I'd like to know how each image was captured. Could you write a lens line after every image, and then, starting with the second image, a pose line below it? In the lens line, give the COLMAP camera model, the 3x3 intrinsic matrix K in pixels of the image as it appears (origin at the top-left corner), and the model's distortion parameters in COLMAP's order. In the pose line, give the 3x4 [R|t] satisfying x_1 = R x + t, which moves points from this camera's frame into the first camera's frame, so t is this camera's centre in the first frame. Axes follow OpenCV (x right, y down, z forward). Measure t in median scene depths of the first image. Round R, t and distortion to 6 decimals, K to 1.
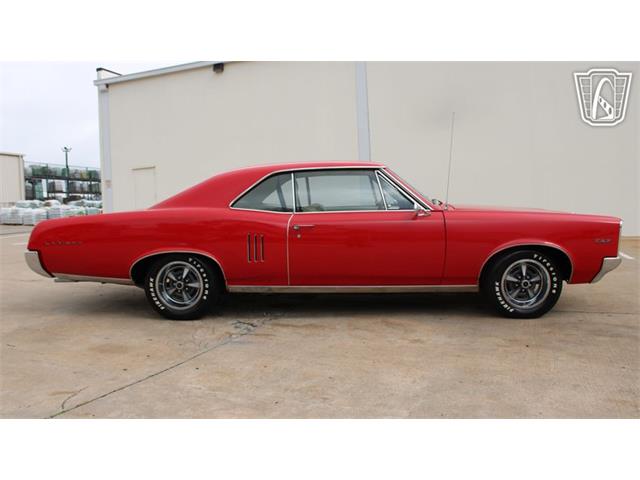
lens RADIAL K [[667.6, 0, 315.9], [0, 667.6, 242.5], [0, 0, 1]] dist [-0.120957, 0.145565]
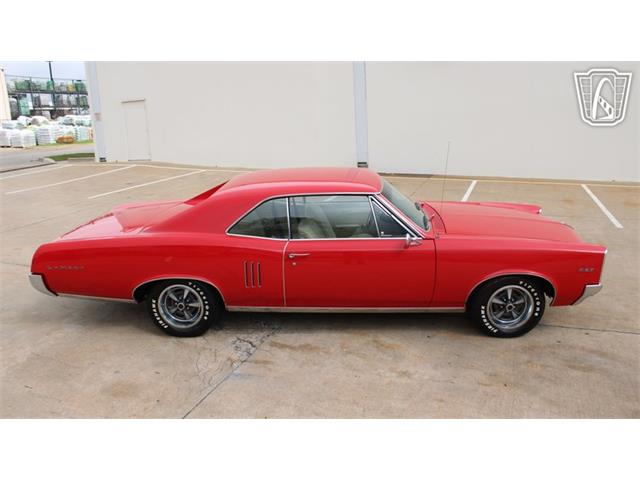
lens RADIAL K [[679.4, 0, 320.0], [0, 679.4, 240.0], [0, 0, 1]] dist [-0.123166, 0.158885]
pose [[0.999914, -0.004644, 0.012239, 0.001652], [0.001610, 0.971501, 0.237032, -0.292646], [-0.012991, -0.236992, 0.971425, -0.013883]]
